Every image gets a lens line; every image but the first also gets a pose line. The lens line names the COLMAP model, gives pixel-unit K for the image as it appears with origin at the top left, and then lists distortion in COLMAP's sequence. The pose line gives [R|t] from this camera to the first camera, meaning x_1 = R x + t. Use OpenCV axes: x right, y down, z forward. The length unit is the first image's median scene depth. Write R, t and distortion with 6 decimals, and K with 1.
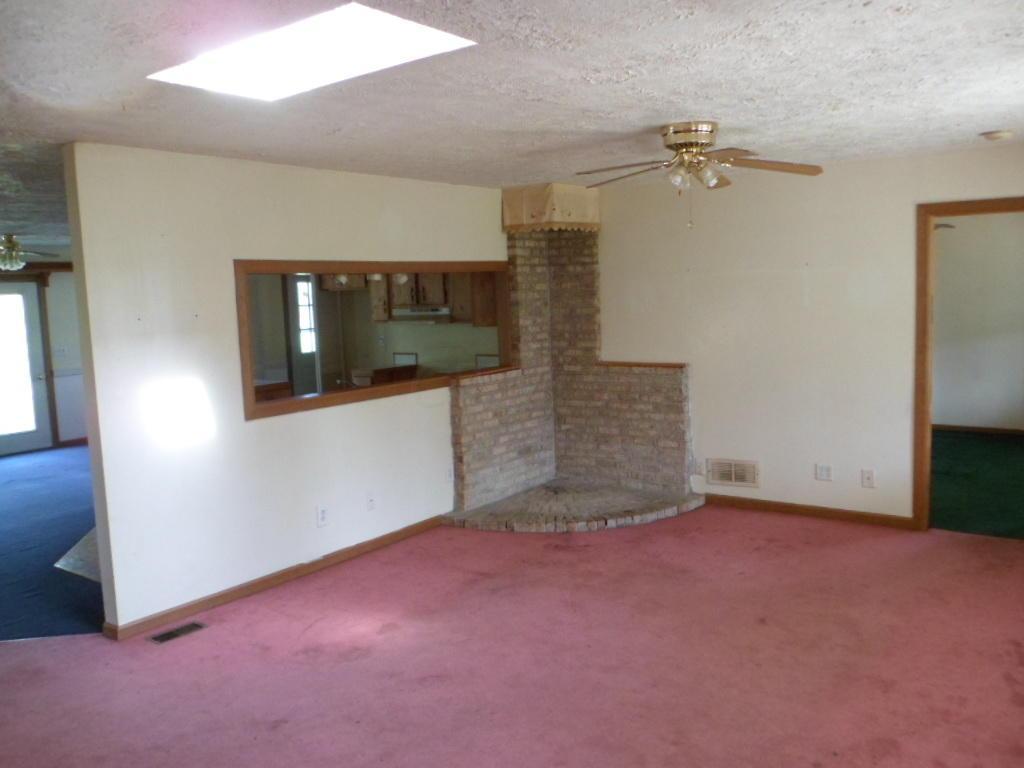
lens RADIAL K [[854.8, 0, 512.0], [0, 854.8, 384.0], [0, 0, 1]] dist [-0.037230, 0.006257]
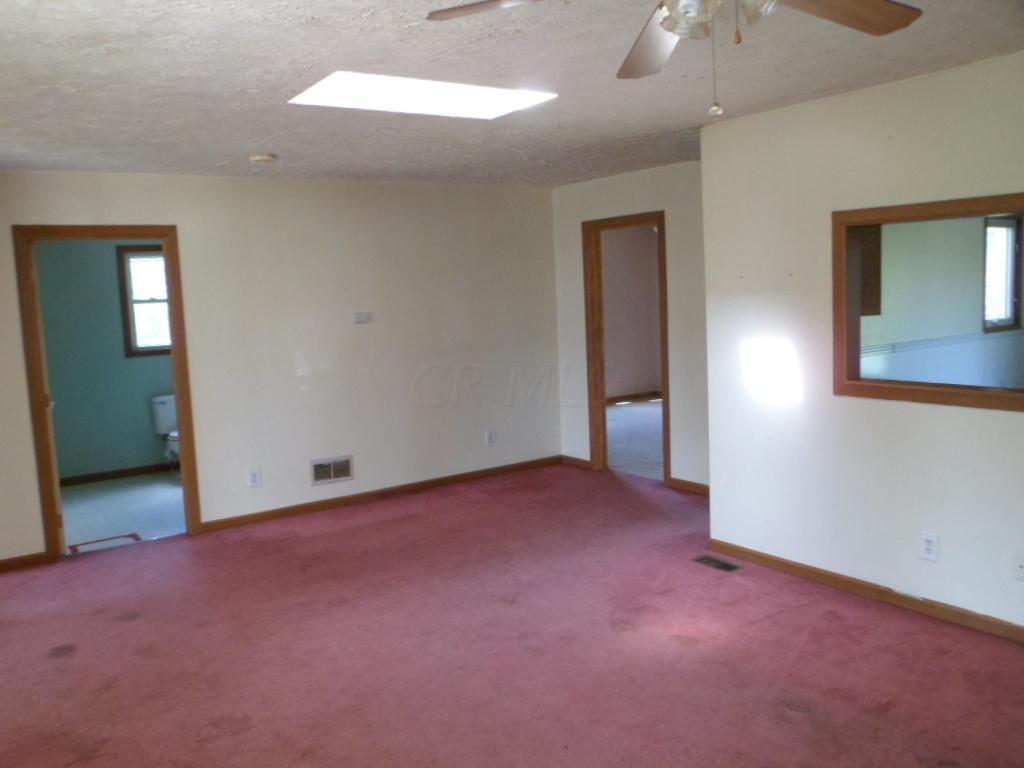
lens RADIAL K [[854.8, 0, 512.0], [0, 854.8, 384.0], [0, 0, 1]] dist [-0.037230, 0.006257]
pose [[-0.314516, 0.162582, -0.935226, 0.629603], [-0.047246, 0.981321, 0.186484, -0.119001], [0.948076, 0.102838, -0.300959, 0.966285]]
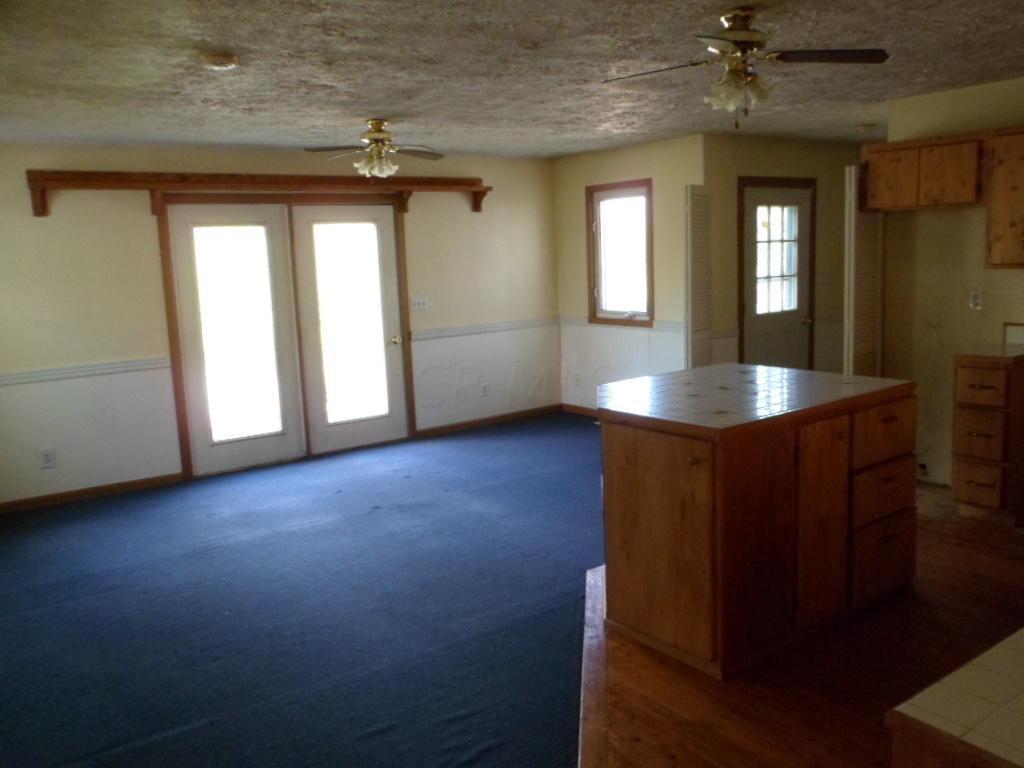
lens RADIAL K [[854.8, 0, 512.0], [0, 854.8, 384.0], [0, 0, 1]] dist [-0.037230, 0.006257]
pose [[0.957252, 0.046203, -0.285542, -0.264037], [-0.030710, 0.997815, 0.058504, -0.017243], [0.287621, -0.047234, 0.956579, 0.349860]]
